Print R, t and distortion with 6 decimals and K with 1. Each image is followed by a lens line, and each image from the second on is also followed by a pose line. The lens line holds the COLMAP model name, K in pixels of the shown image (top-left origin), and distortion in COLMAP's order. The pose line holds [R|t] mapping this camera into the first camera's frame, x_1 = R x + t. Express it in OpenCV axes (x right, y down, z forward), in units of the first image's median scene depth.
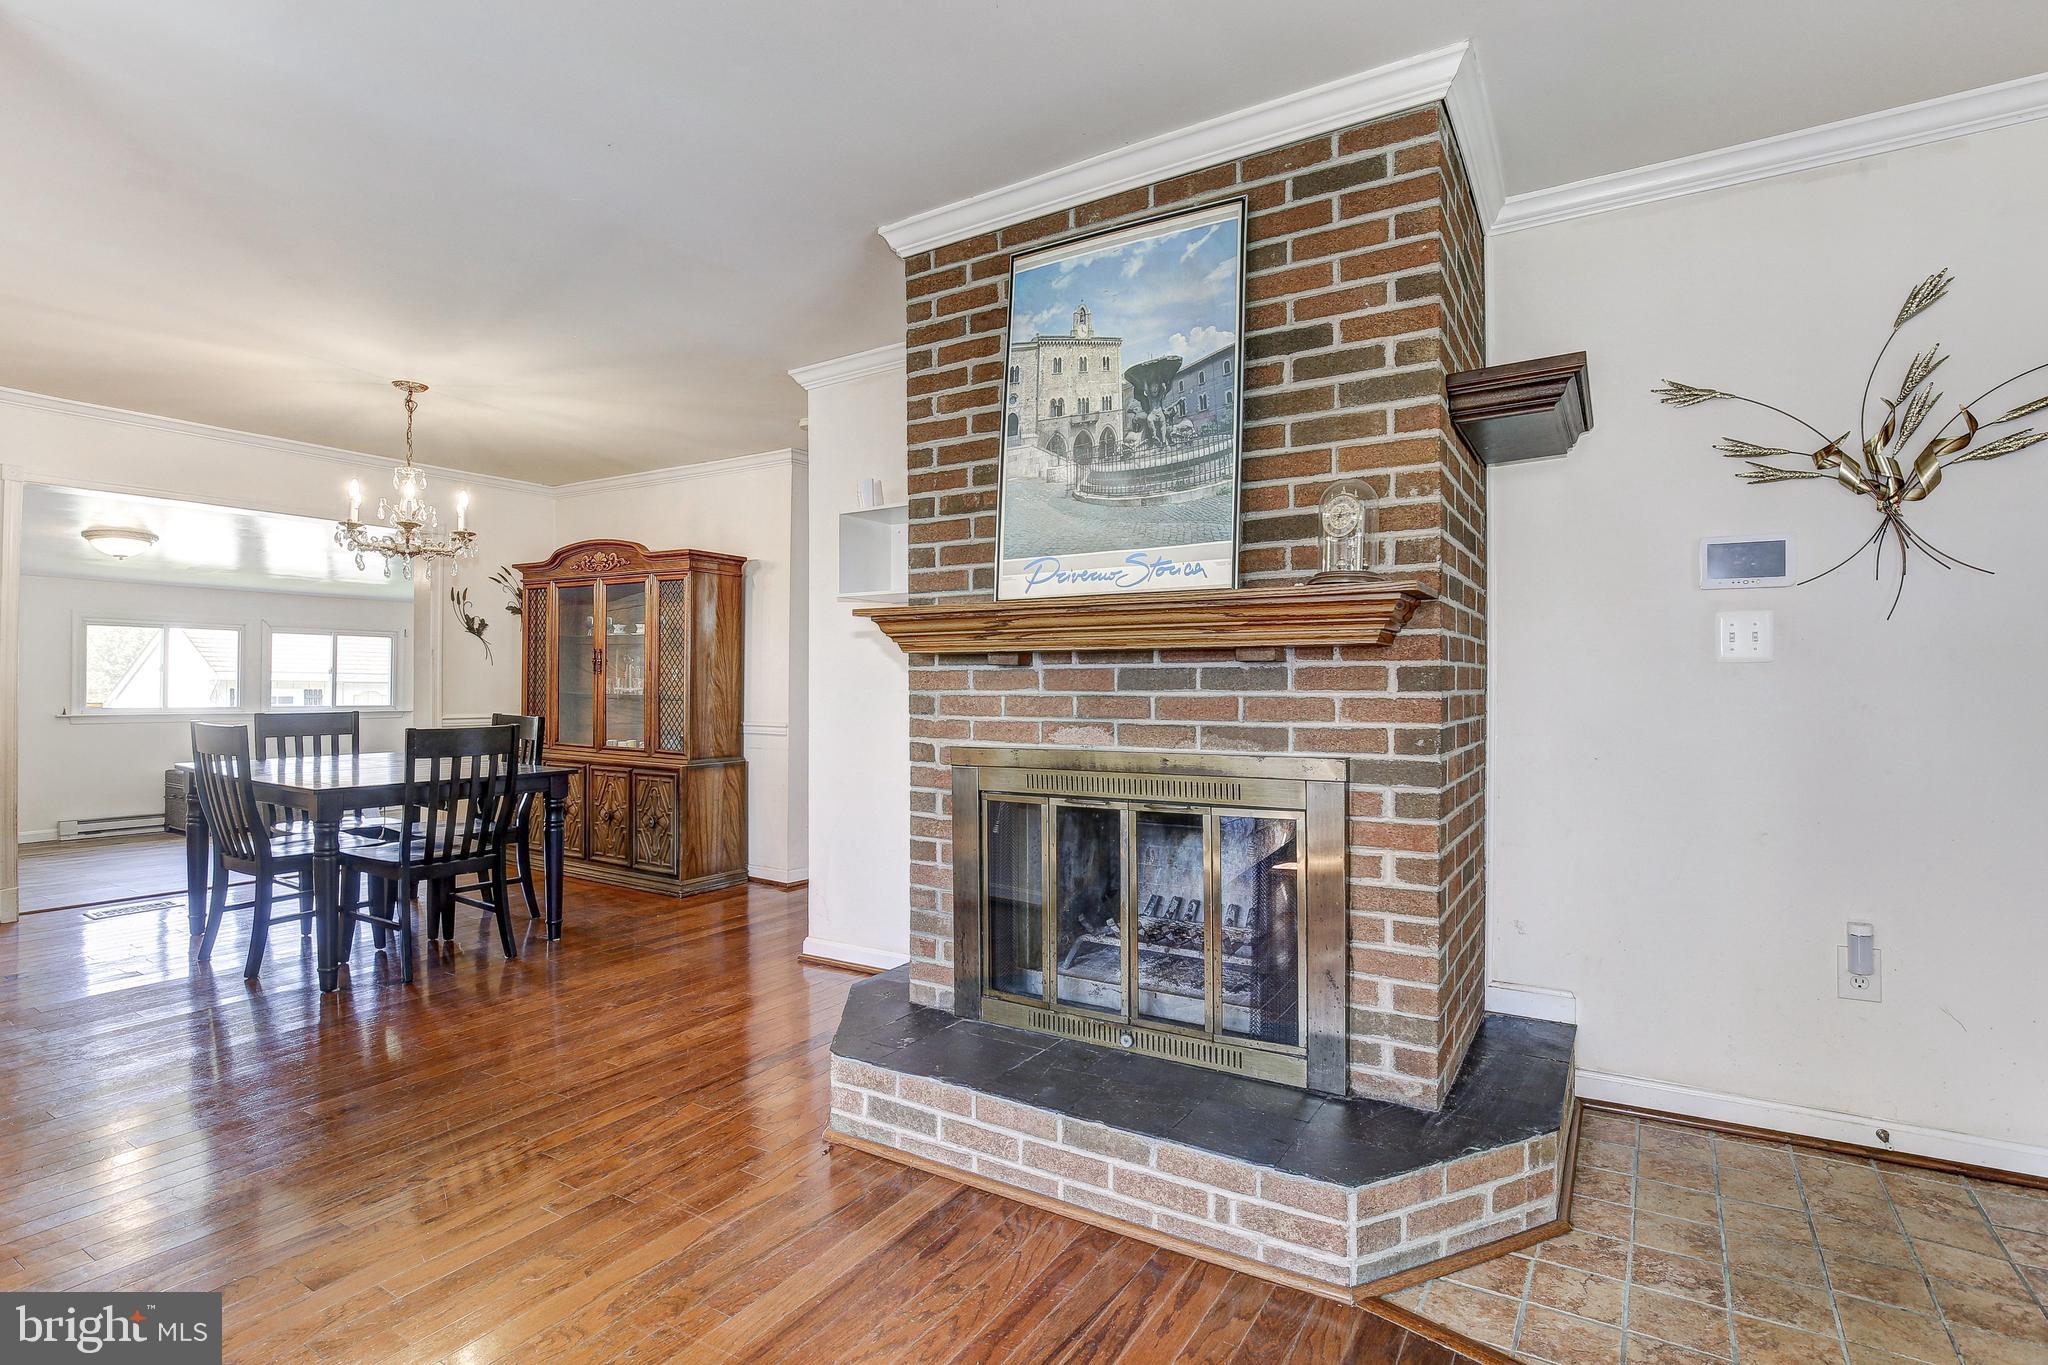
lens RADIAL K [[968.1, 0, 1049.4], [0, 968.1, 679.1], [0, 0, 1]] dist [-0.015270, 0.001868]
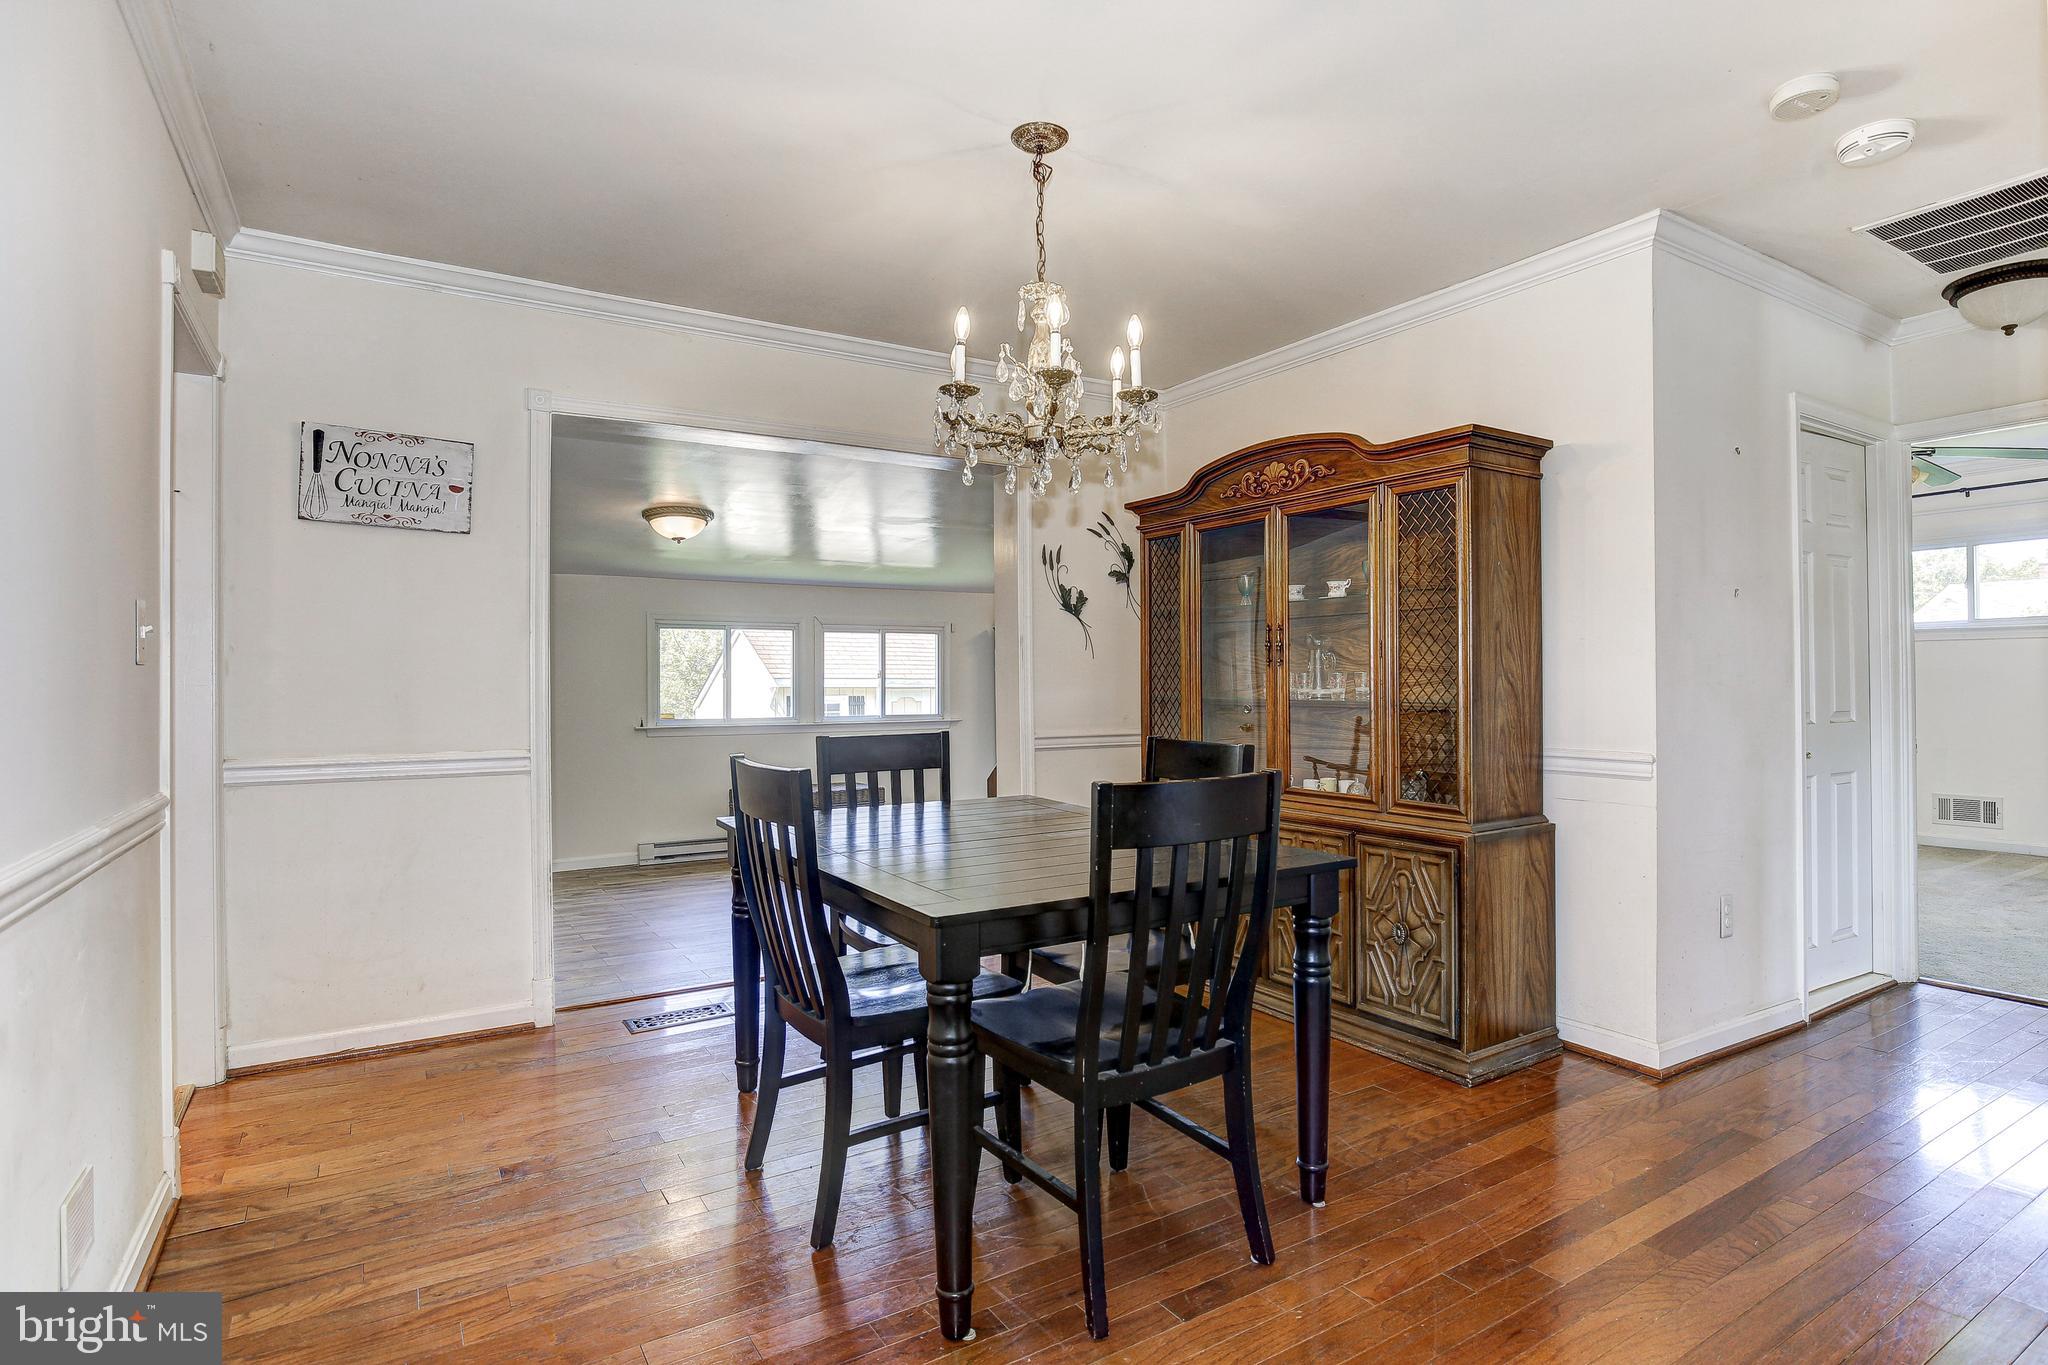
lens RADIAL K [[1062.4, 0, 1044.5], [0, 1062.4, 684.4], [0, 0, 1]] dist [-0.029445, 0.005184]
pose [[0.891559, -0.013377, -0.452708, -0.615427], [0.015169, 0.999885, 0.000327, 0.006270], [0.452651, -0.007159, 0.891659, 0.725099]]
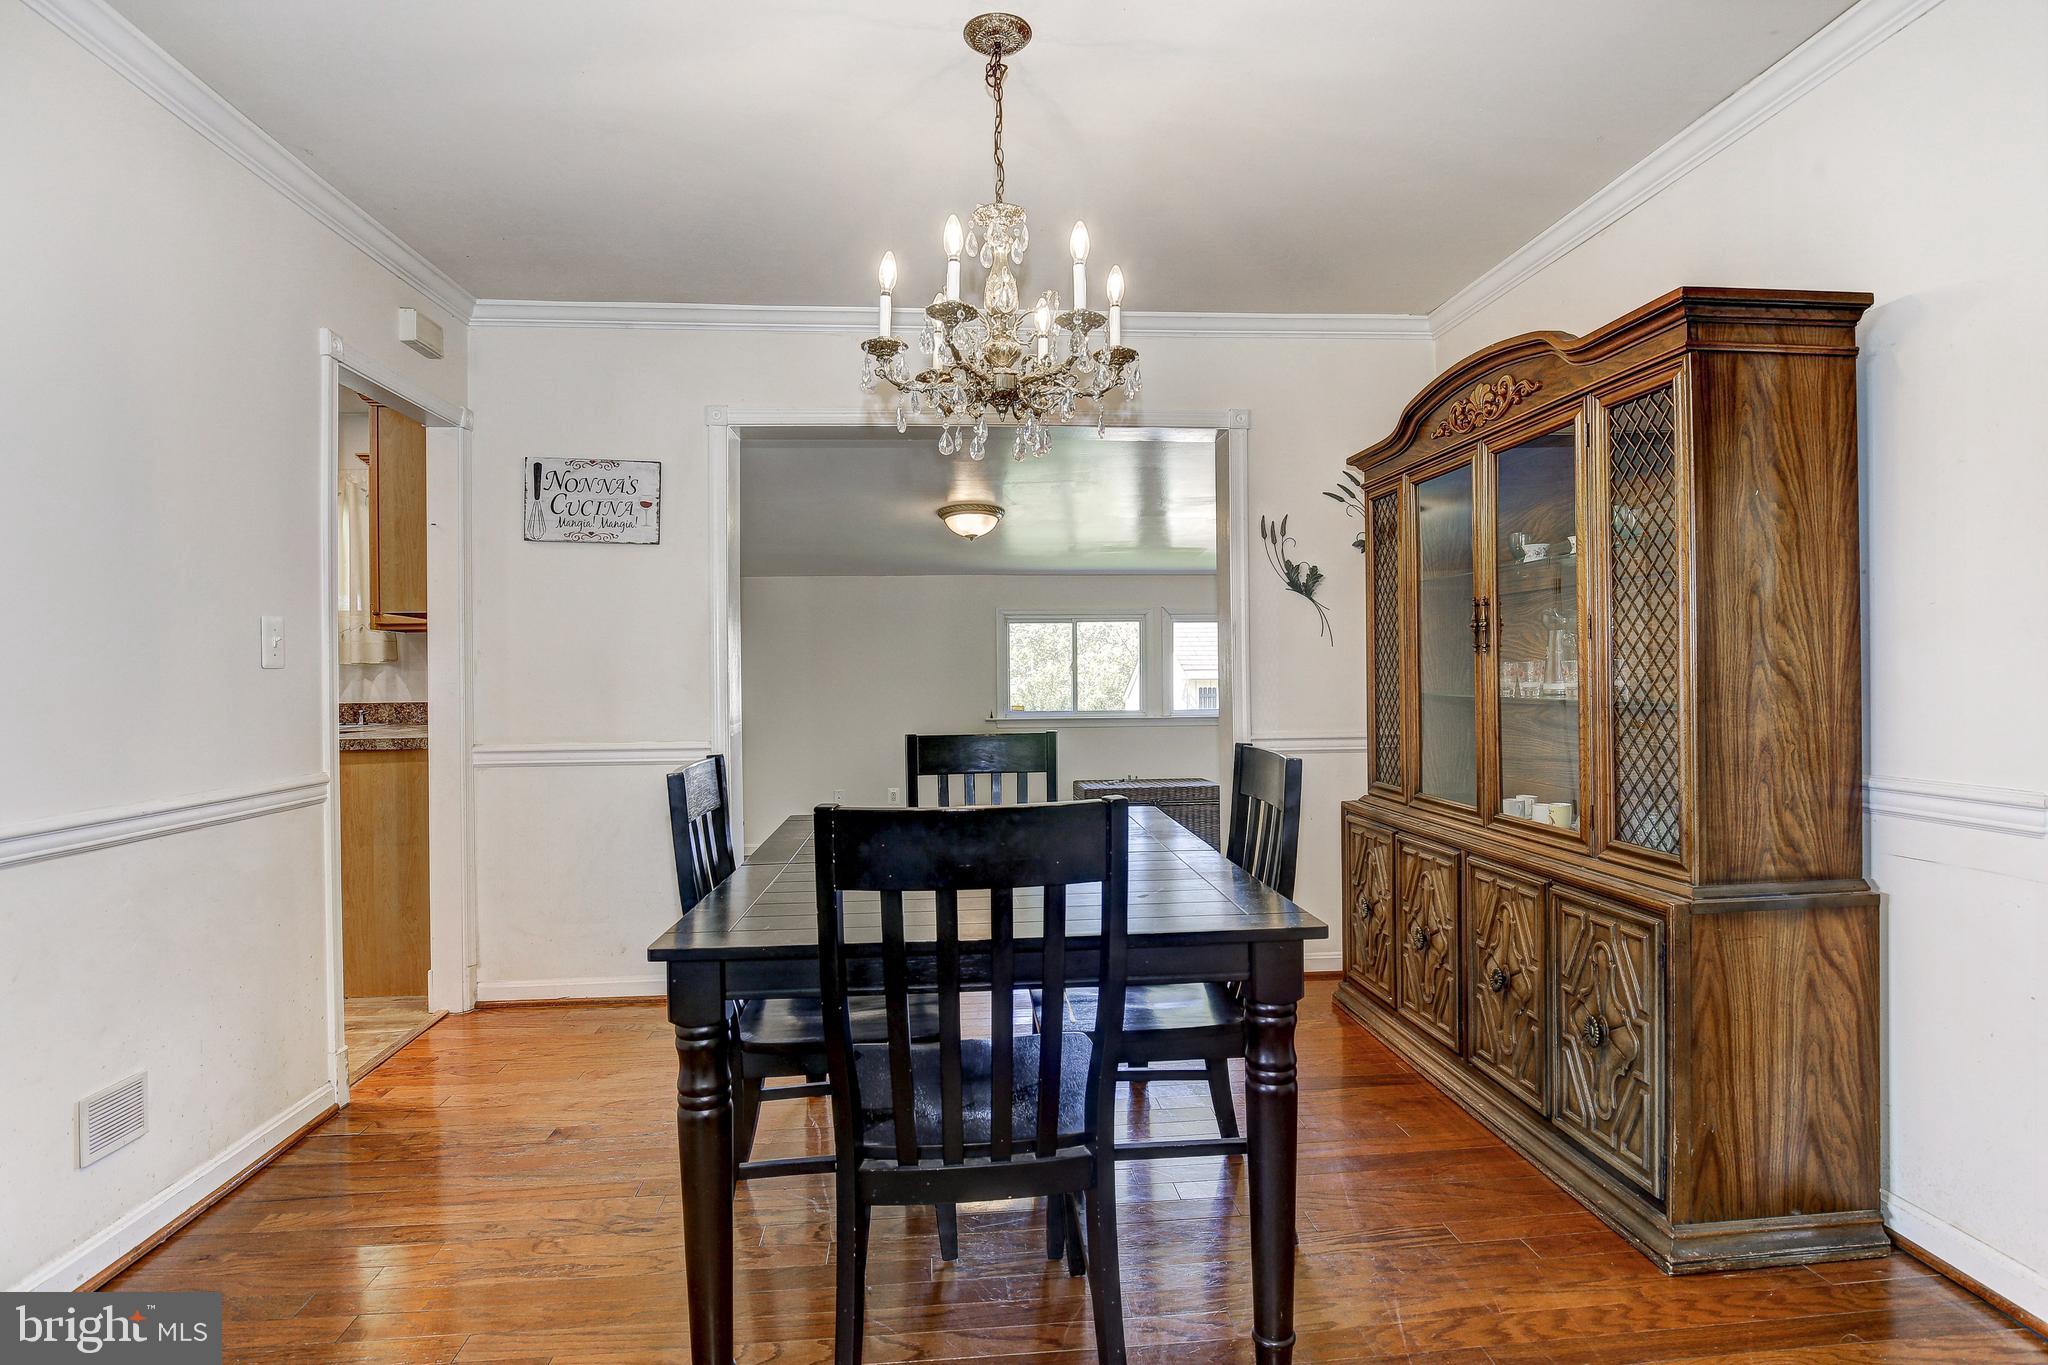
lens RADIAL K [[1062.4, 0, 1039.7], [0, 1062.4, 684.2], [0, 0, 1]] dist [-0.029445, 0.005184]
pose [[0.581149, -0.010394, -0.813731, -0.382286], [0.019651, 0.999806, 0.001264, 0.008710], [0.813560, -0.016725, 0.581241, 1.118200]]
